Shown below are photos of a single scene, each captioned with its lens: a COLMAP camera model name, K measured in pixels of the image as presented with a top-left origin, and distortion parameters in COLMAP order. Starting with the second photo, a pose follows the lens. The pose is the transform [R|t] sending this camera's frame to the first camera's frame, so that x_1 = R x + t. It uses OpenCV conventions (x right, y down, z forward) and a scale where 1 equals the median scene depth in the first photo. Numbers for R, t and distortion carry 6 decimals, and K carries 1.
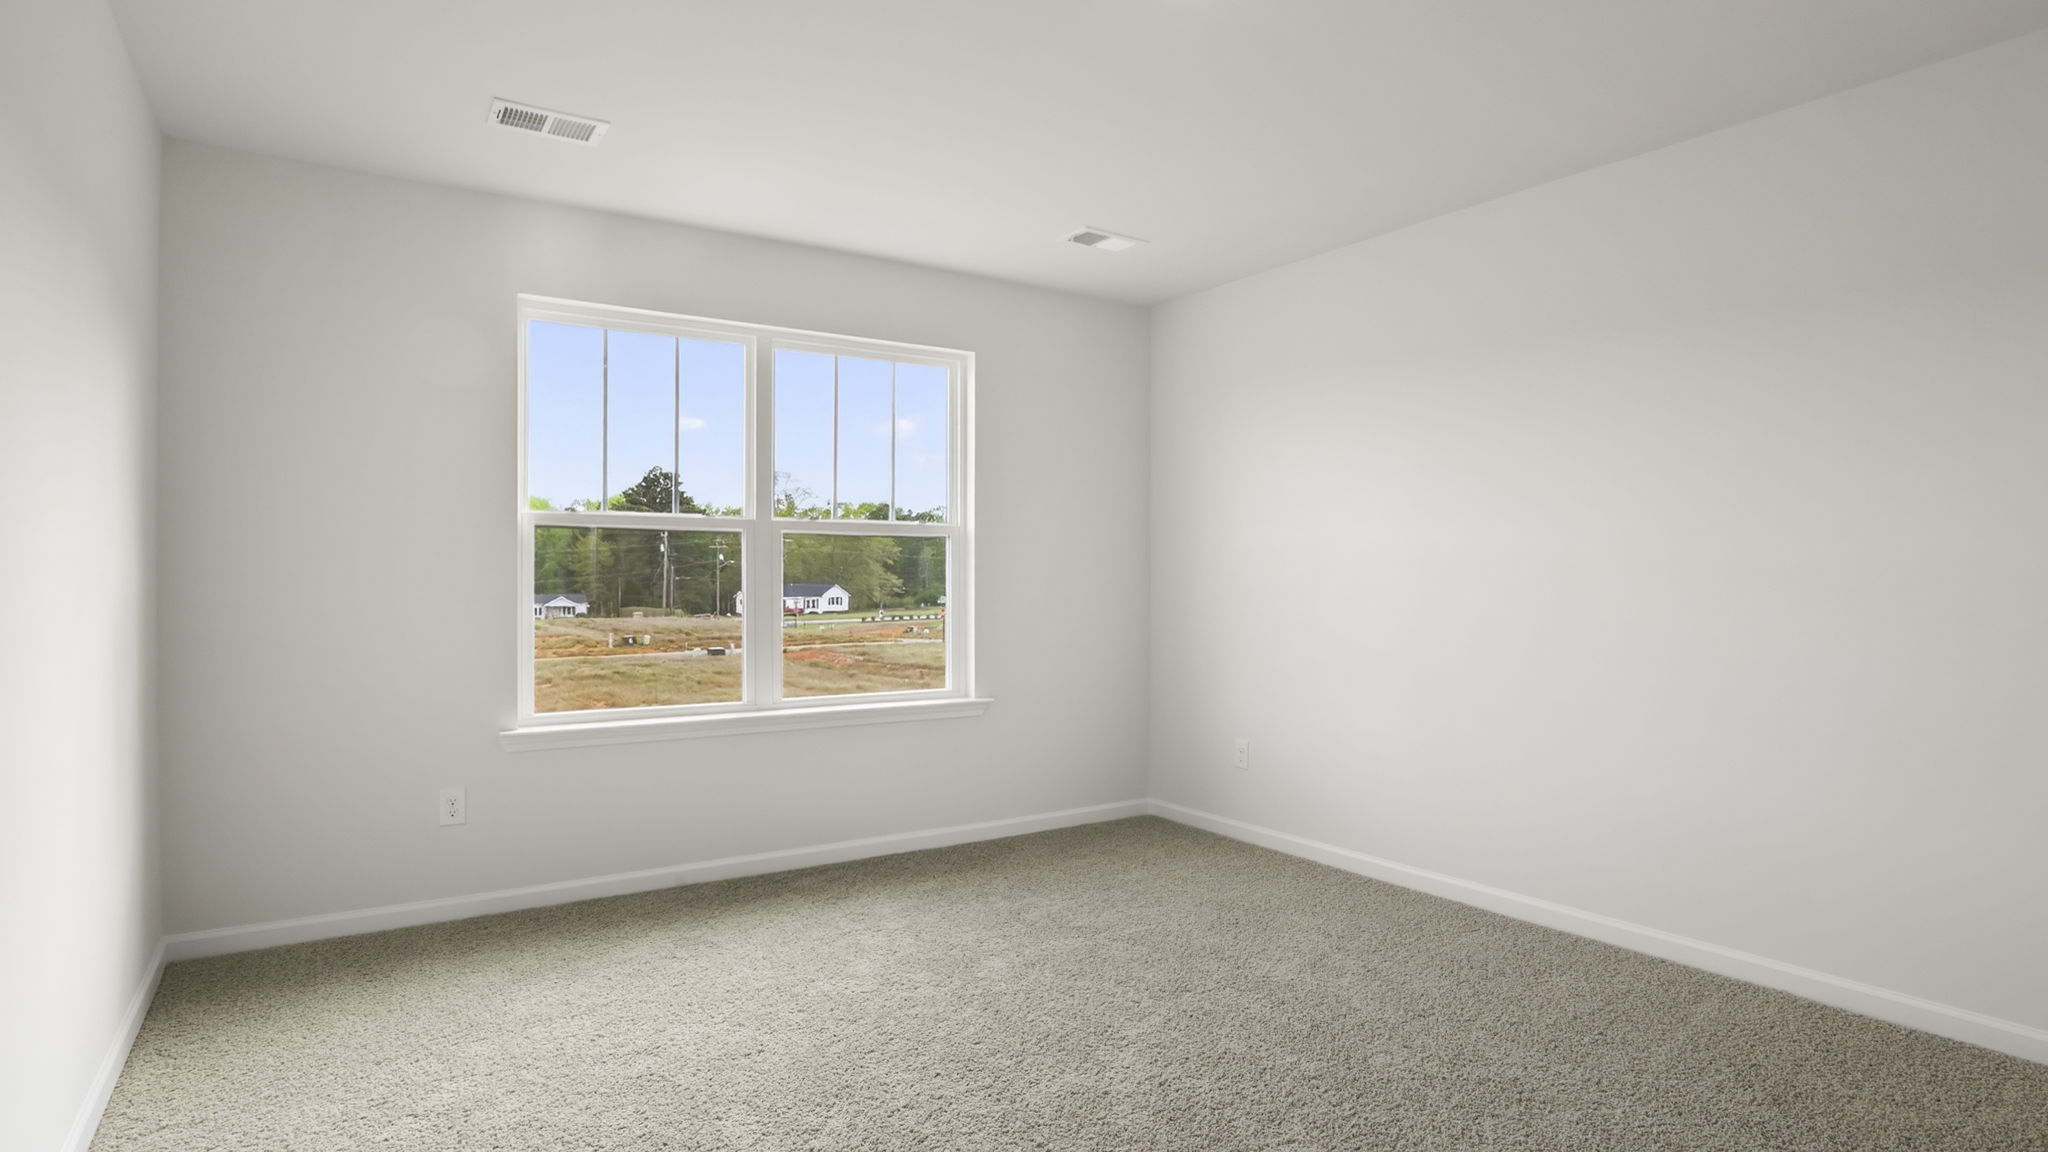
lens RADIAL K [[1063.3, 0, 1036.6], [0, 1063.3, 572.2], [0, 0, 1]] dist [-0.046742, 0.014847]
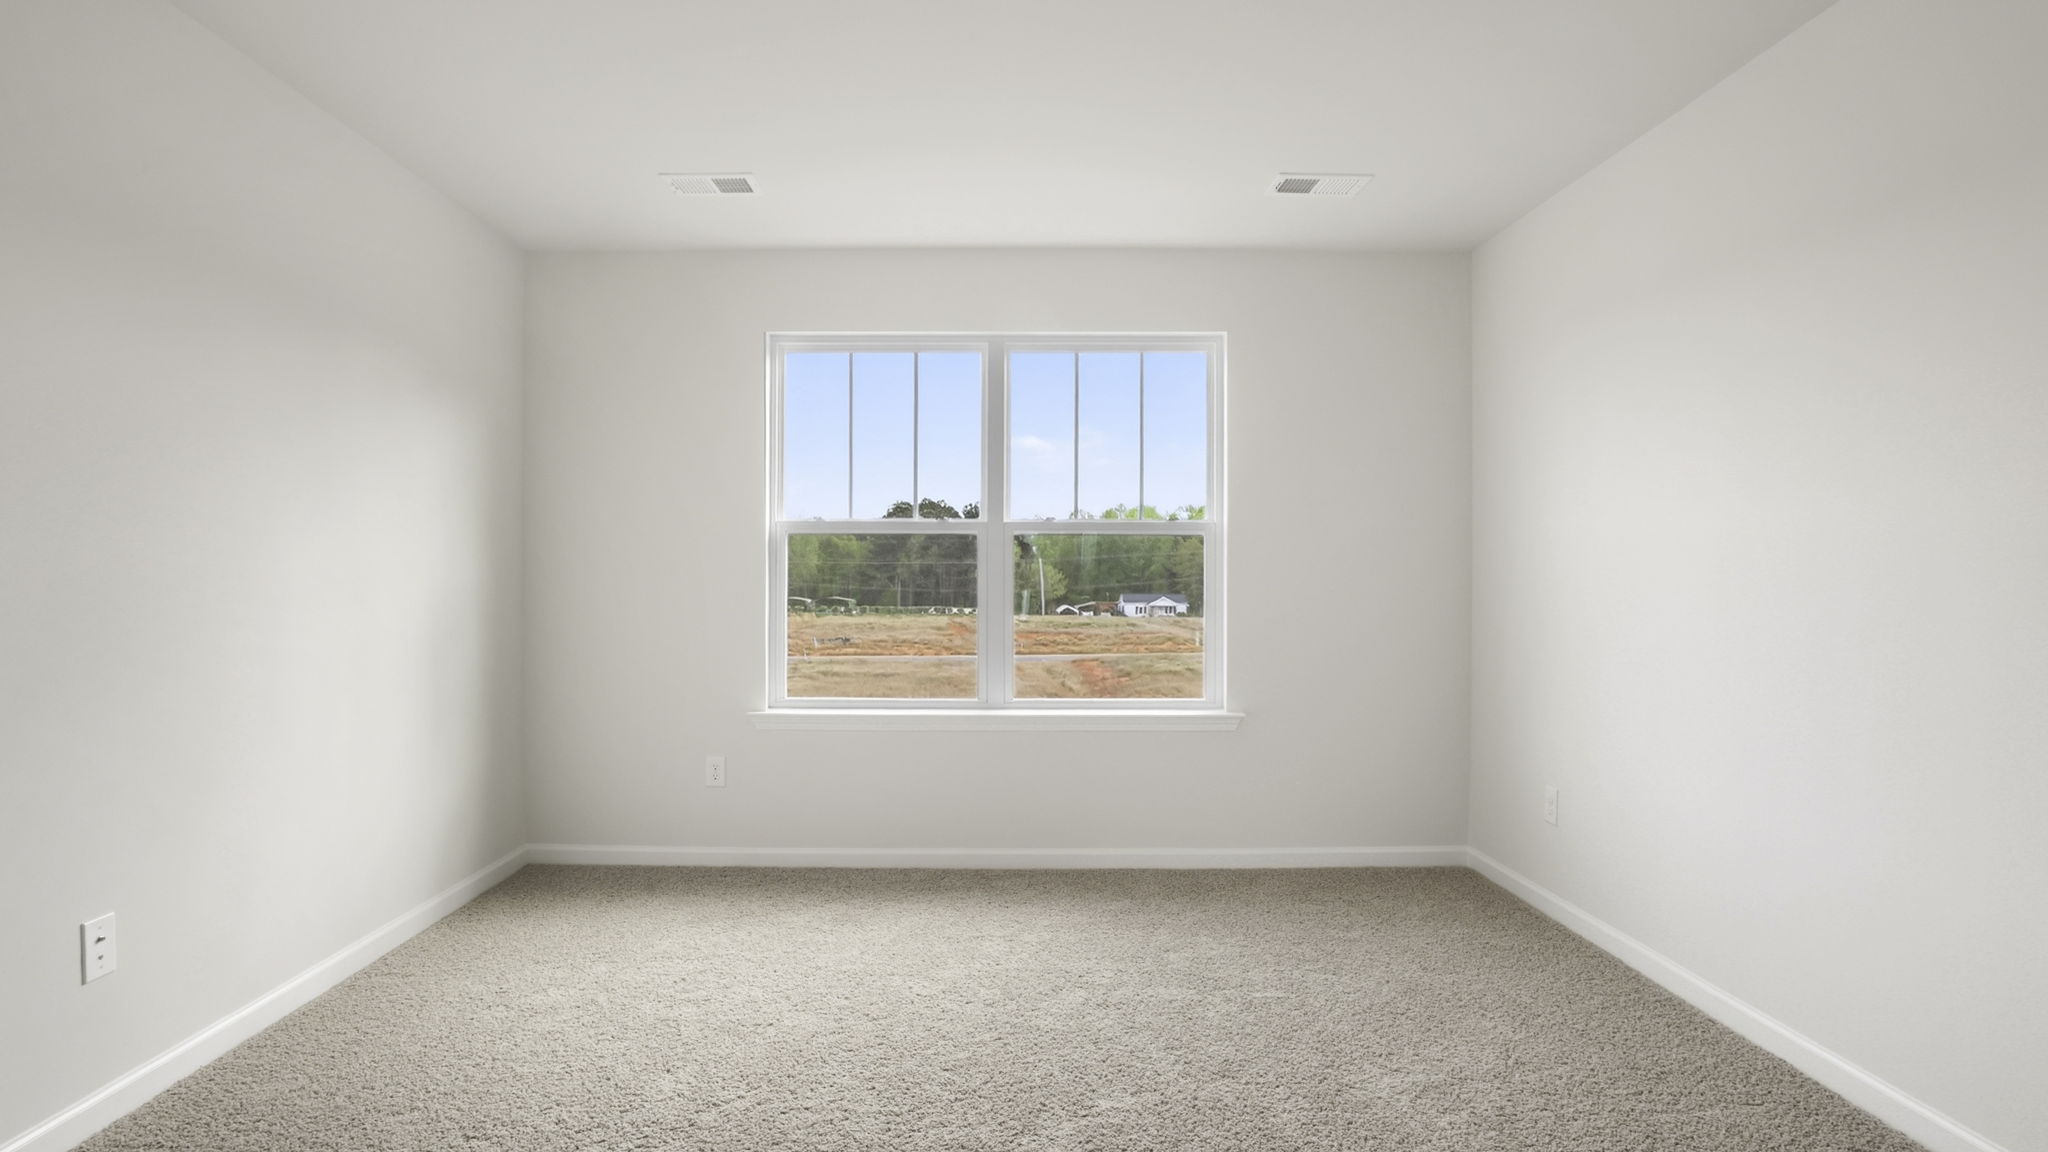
lens RADIAL K [[1063.3, 0, 1009.0], [0, 1063.3, 575.2], [0, 0, 1]] dist [-0.046742, 0.014847]
pose [[0.832697, -0.001197, -0.553727, 0.289282], [0.001928, 0.999998, 0.000738, 0.000392], [0.553725, -0.001682, 0.832698, 0.135662]]
